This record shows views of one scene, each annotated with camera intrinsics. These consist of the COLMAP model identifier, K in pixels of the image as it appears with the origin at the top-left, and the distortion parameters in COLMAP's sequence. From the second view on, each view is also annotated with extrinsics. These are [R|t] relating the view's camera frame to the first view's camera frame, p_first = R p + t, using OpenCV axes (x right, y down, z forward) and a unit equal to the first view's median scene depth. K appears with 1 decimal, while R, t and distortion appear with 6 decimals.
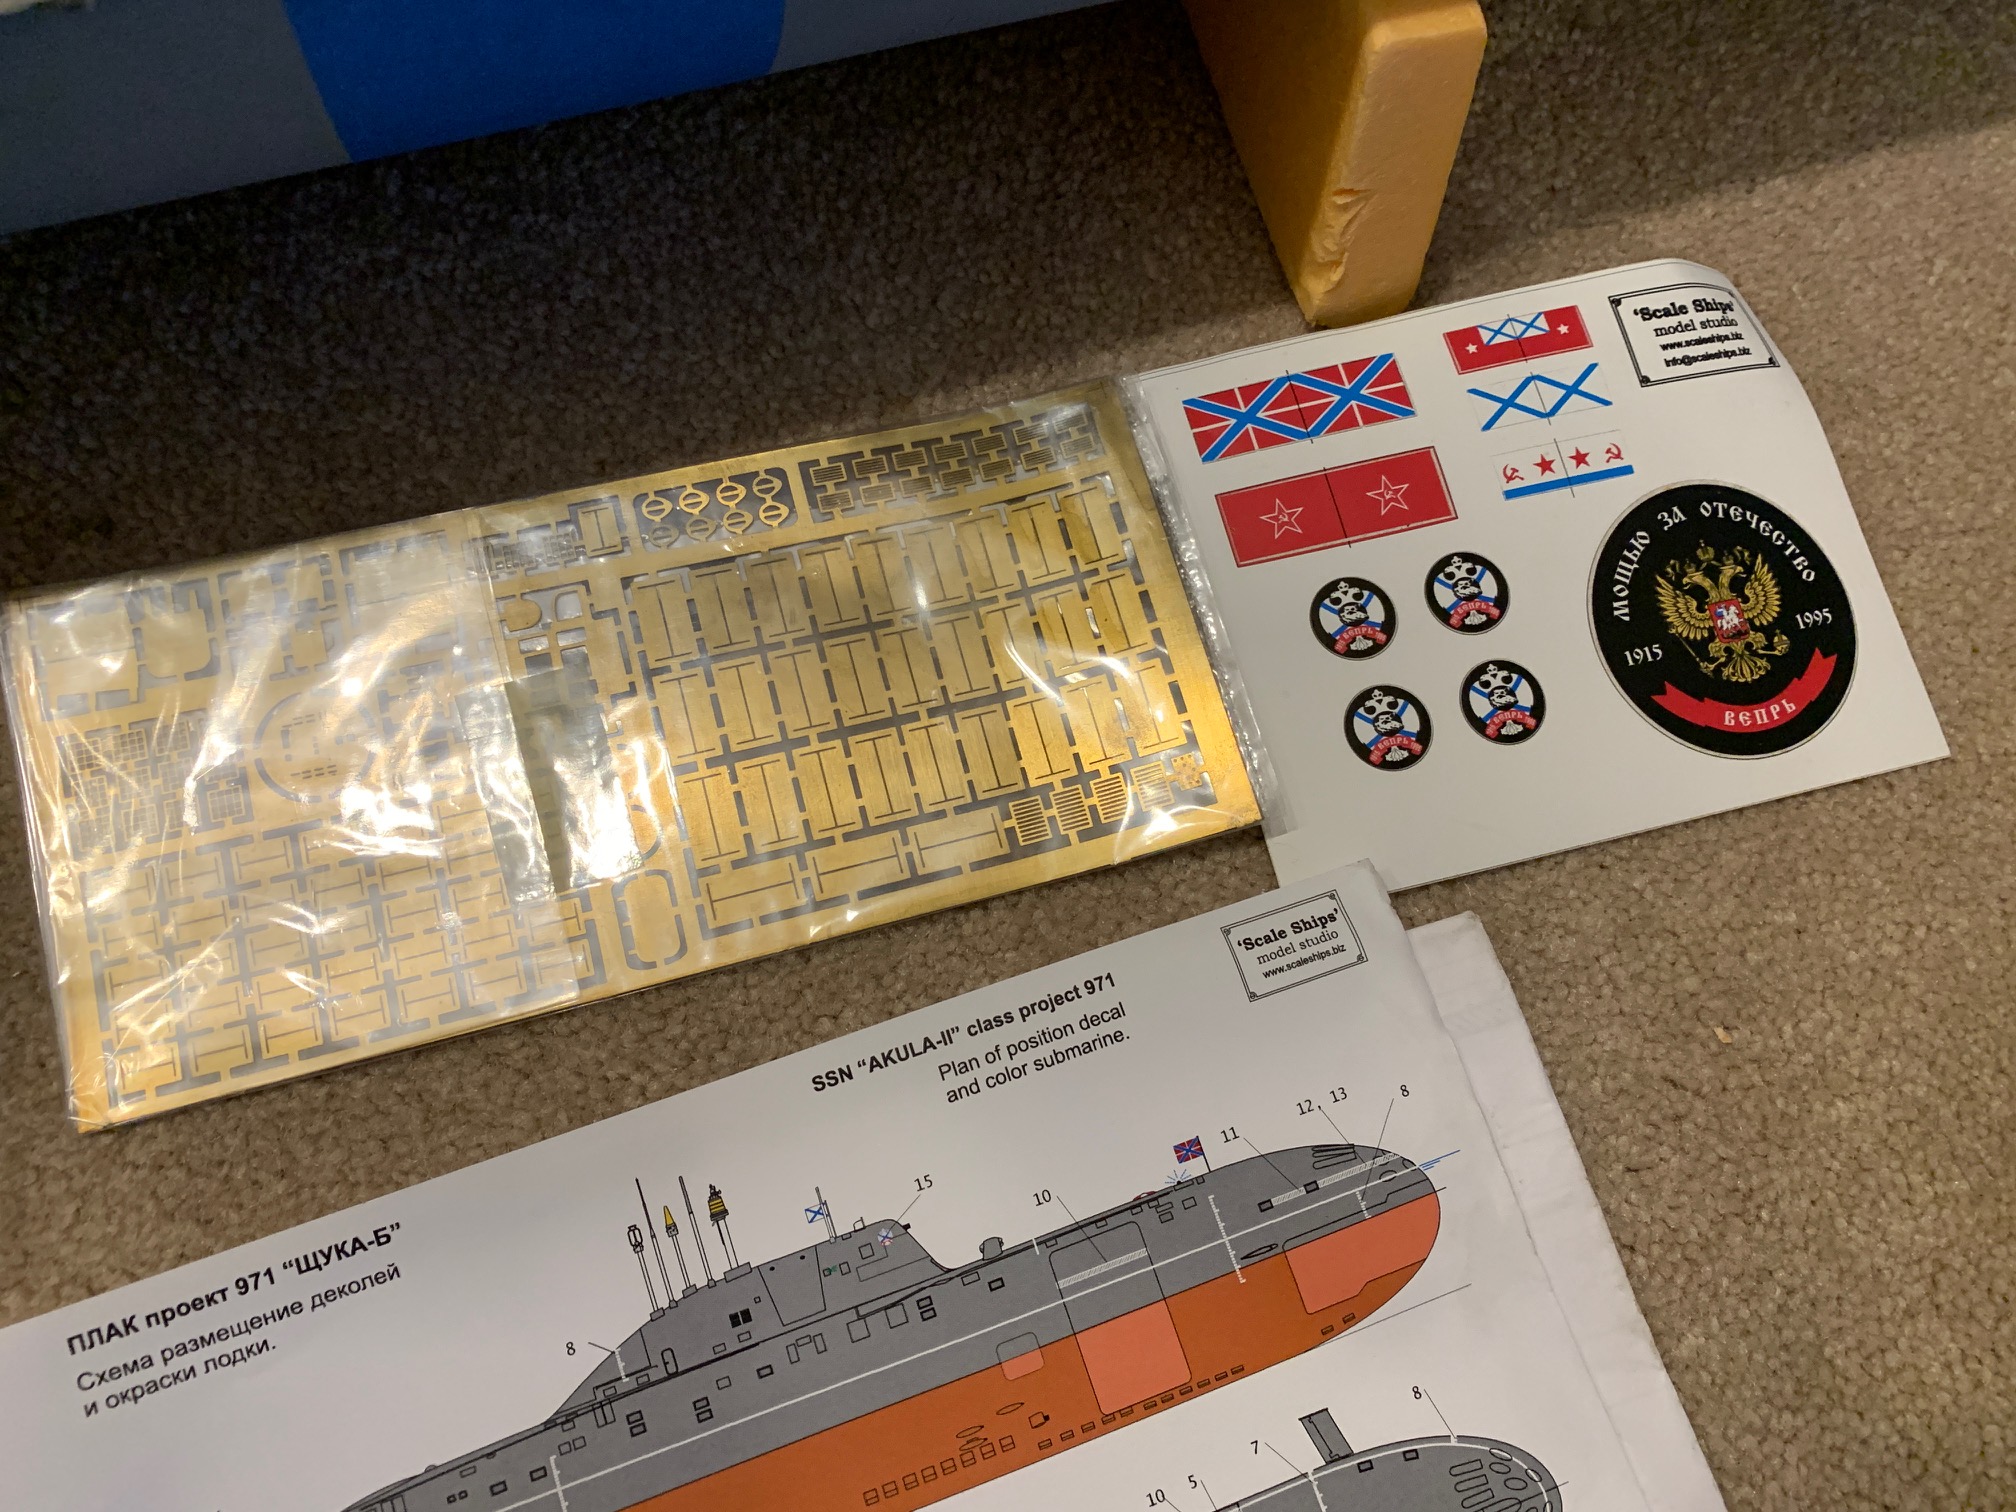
lens RADIAL K [[1496.8, 0, 993.7], [0, 1496.8, 760.8], [0, 0, 1]] dist [0.020520, -0.006785]
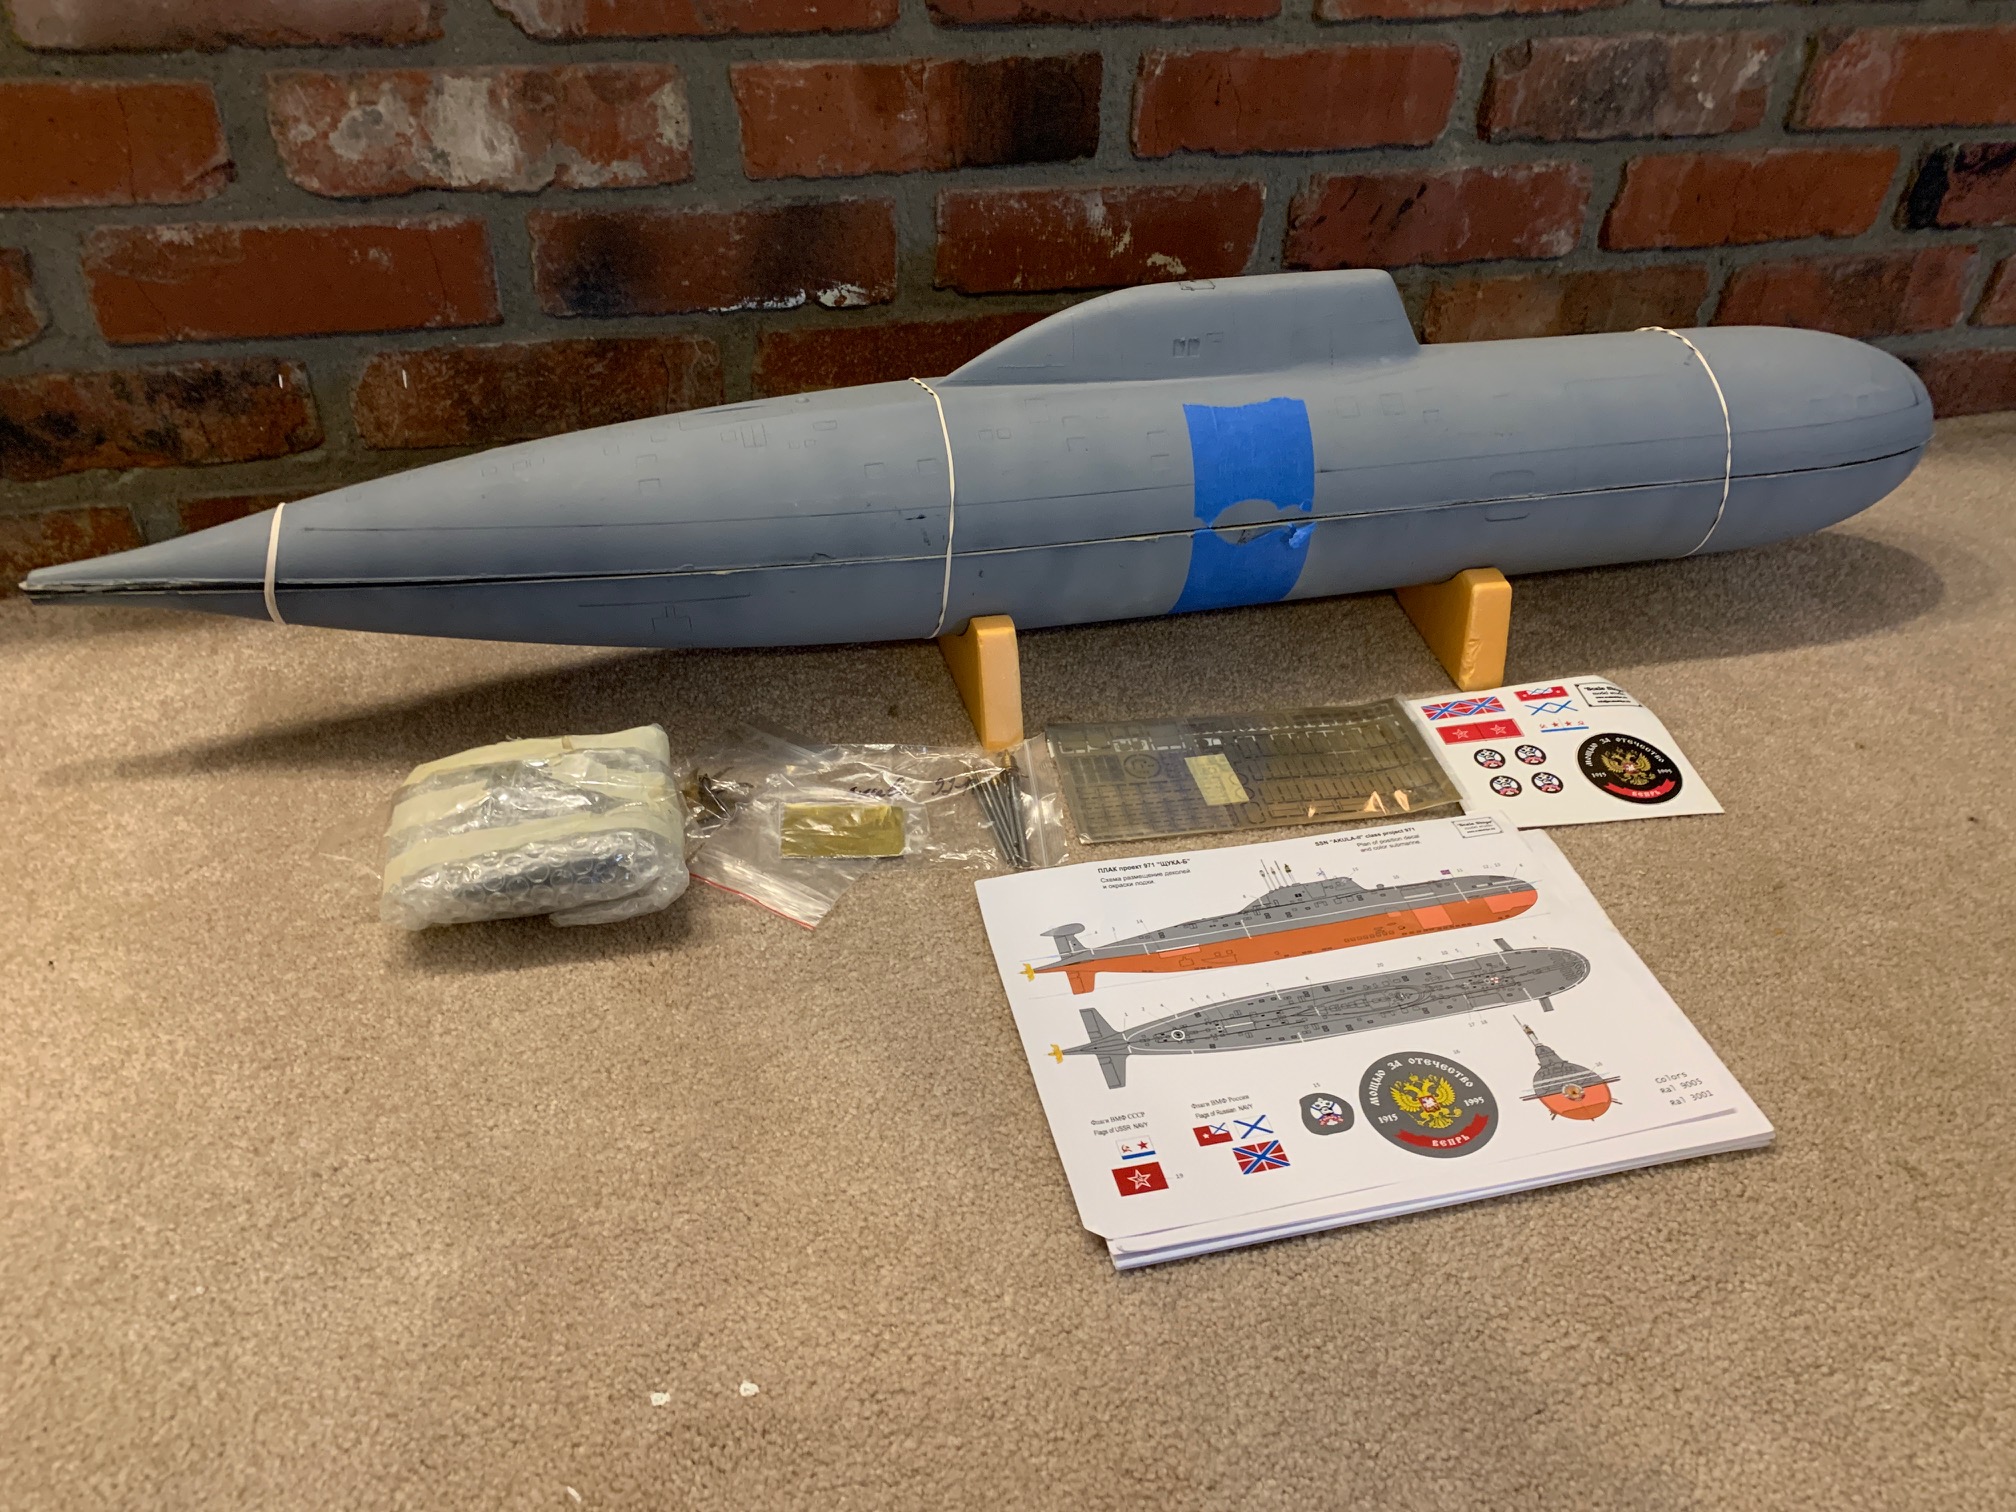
lens RADIAL K [[1496.8, 0, 993.7], [0, 1496.8, 760.8], [0, 0, 1]] dist [0.020520, -0.006785]
pose [[0.991895, 0.015414, -0.126123, -0.322869], [-0.083947, 0.824616, -0.559429, 1.524232], [0.095380, 0.565483, 0.819226, -1.371076]]
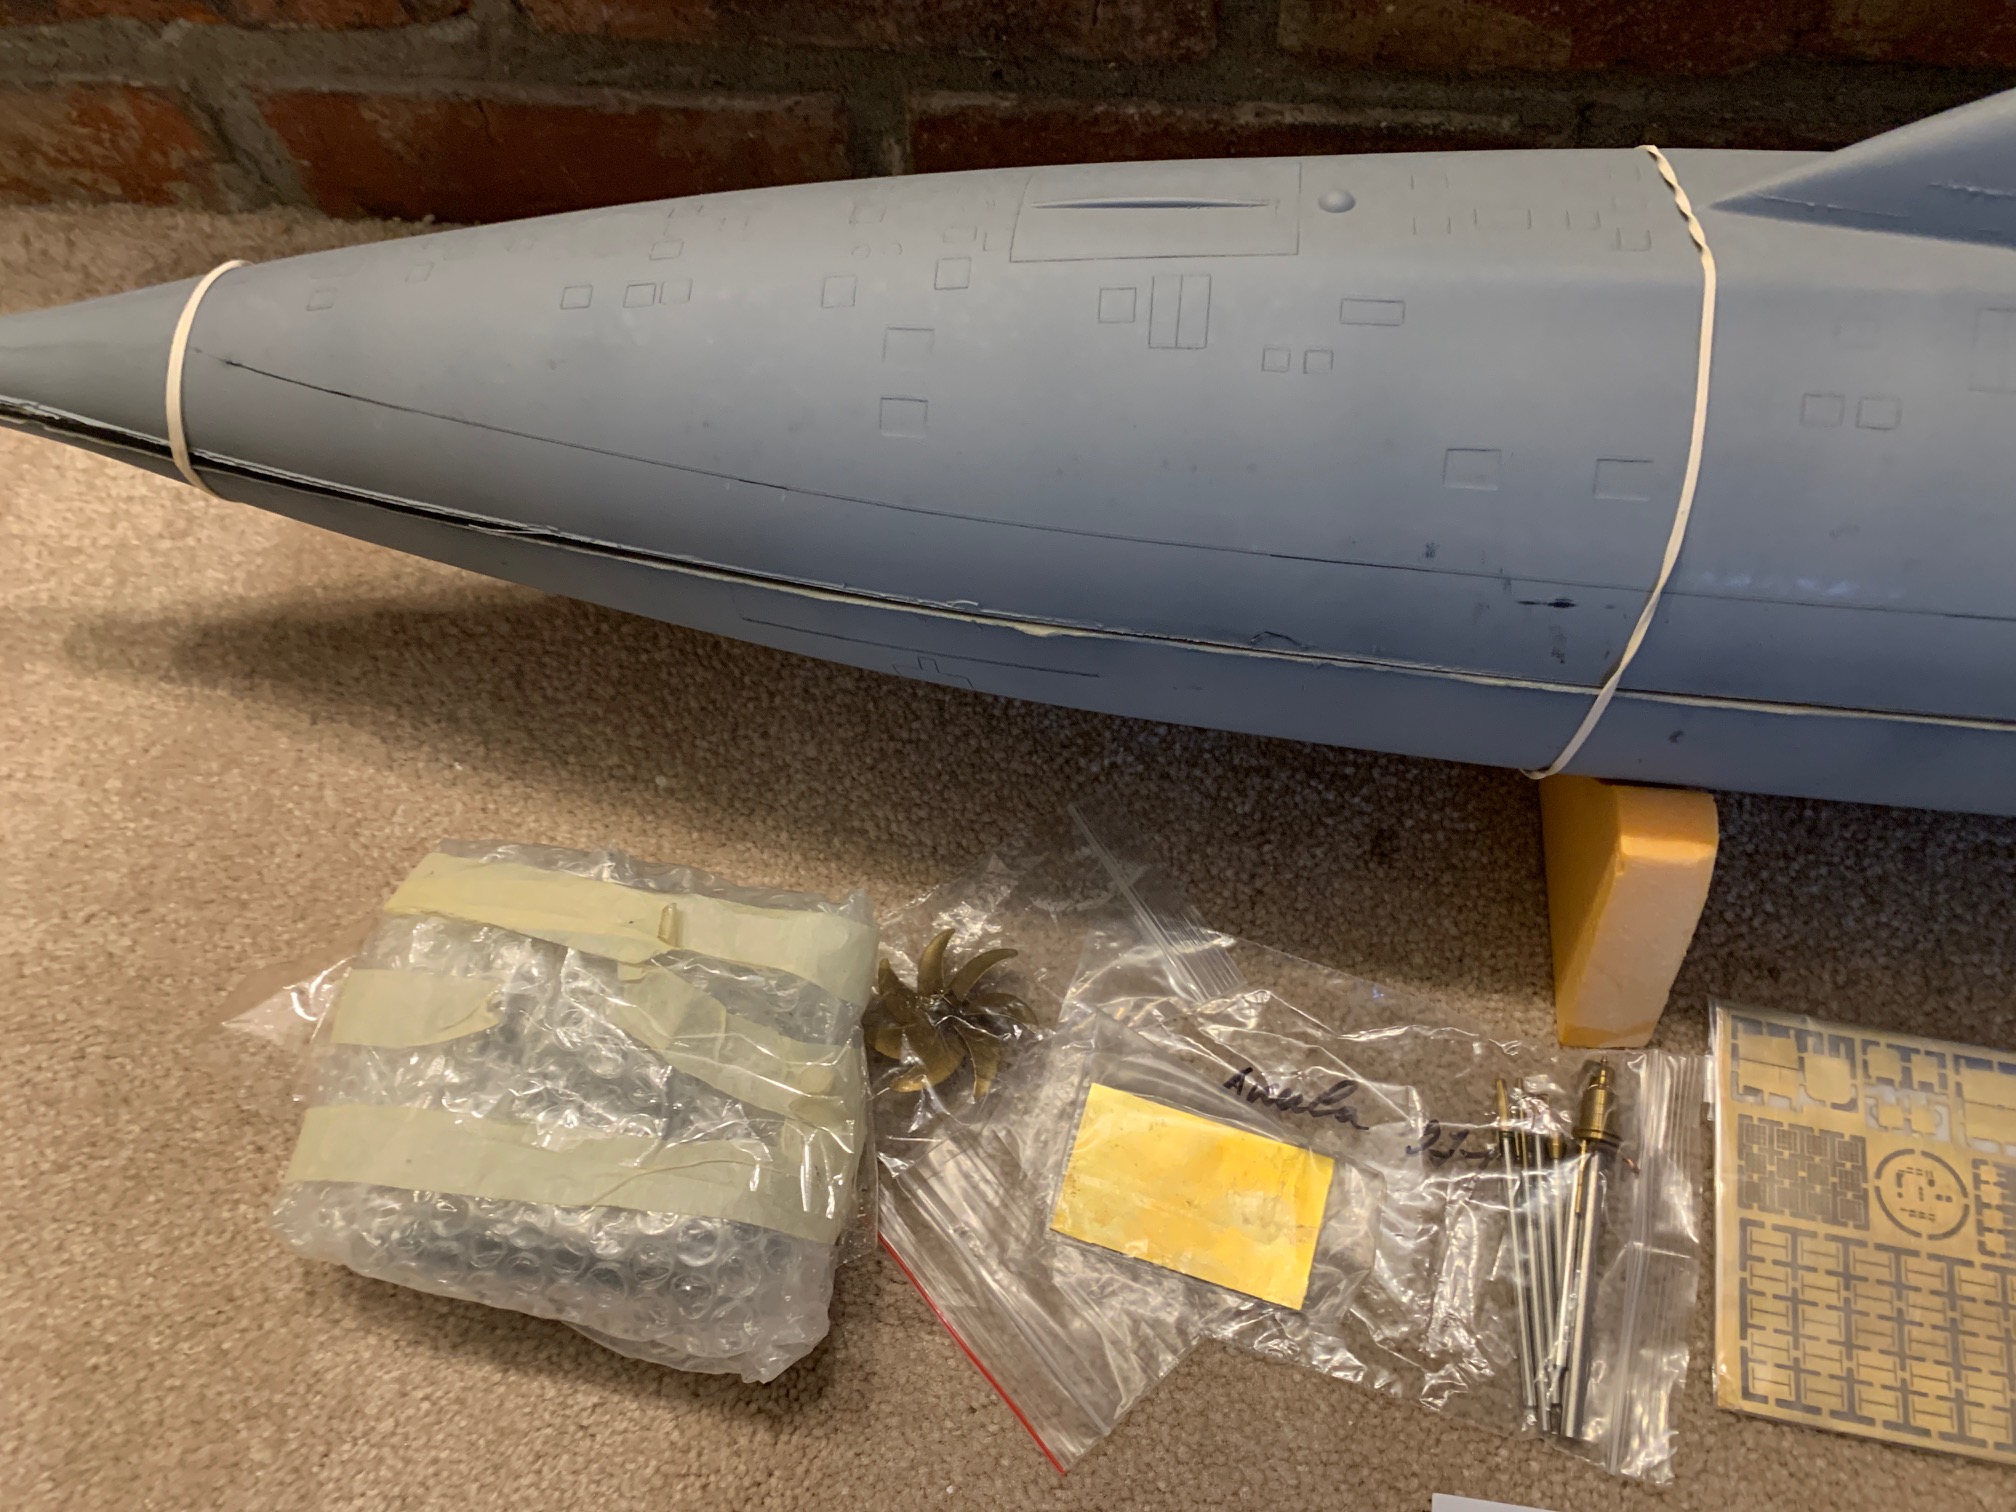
lens RADIAL K [[1534.8, 0, 1006.1], [0, 1534.8, 749.8], [0, 0, 1]] dist [0.009976, -0.001568]
pose [[0.872844, 0.325913, -0.363213, -0.696926], [-0.395948, 0.908037, -0.136724, 0.123286], [0.285251, 0.263152, 0.921620, -0.522180]]
